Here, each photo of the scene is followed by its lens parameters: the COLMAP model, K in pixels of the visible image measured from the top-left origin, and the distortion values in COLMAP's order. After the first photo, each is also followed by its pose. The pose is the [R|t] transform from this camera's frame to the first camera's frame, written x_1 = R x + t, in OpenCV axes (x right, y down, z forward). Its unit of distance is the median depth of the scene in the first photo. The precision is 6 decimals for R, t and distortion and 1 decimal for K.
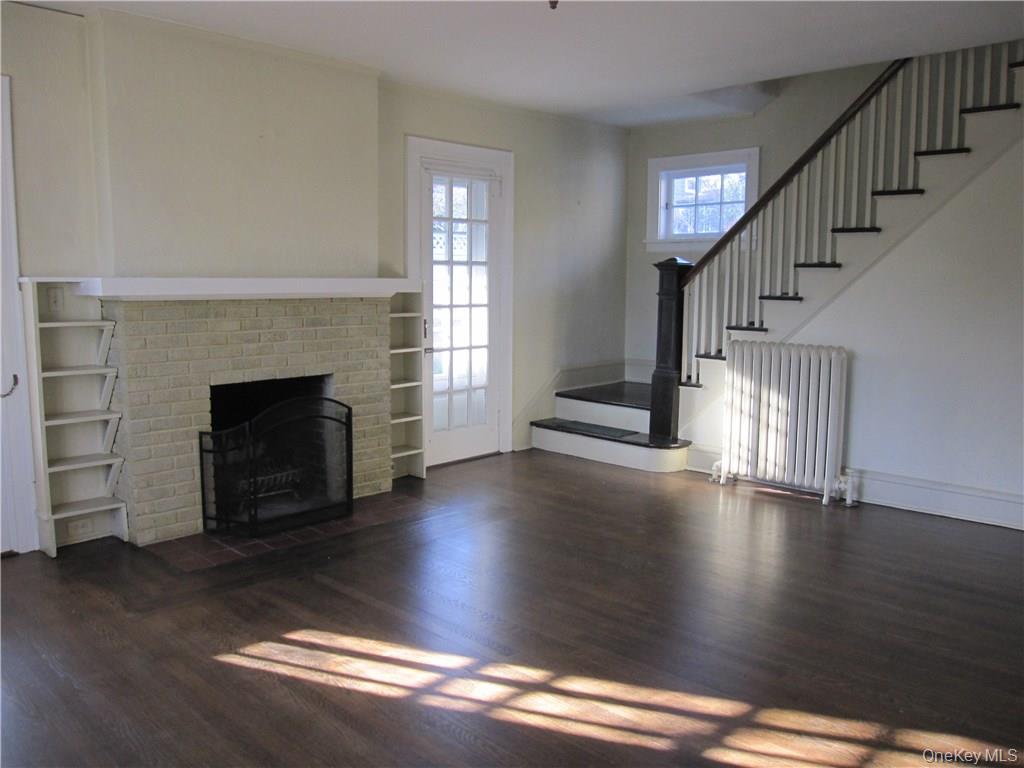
lens RADIAL K [[863.3, 0, 512.0], [0, 863.3, 384.0], [0, 0, 1]] dist [-0.004814, -0.004063]
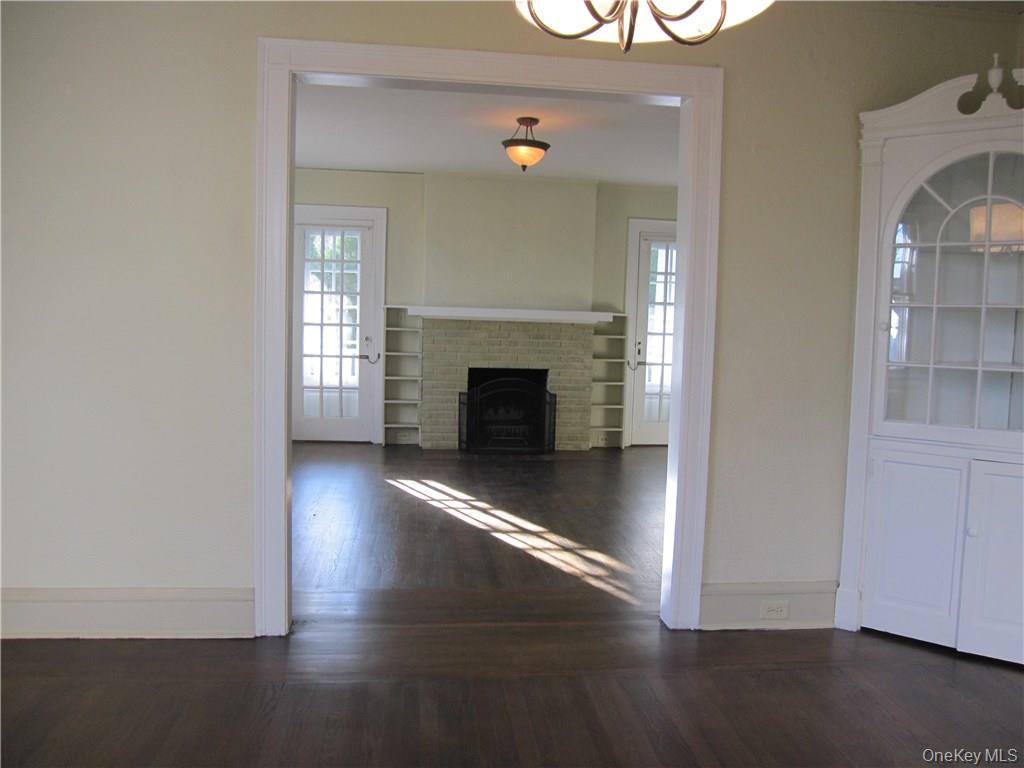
lens RADIAL K [[863.3, 0, 512.0], [0, 863.3, 384.0], [0, 0, 1]] dist [-0.004814, -0.004063]
pose [[0.793038, 0.066938, -0.605484, 0.755923], [-0.102486, 0.994438, -0.024294, 0.065409], [0.600490, 0.081319, 0.795487, -0.346439]]
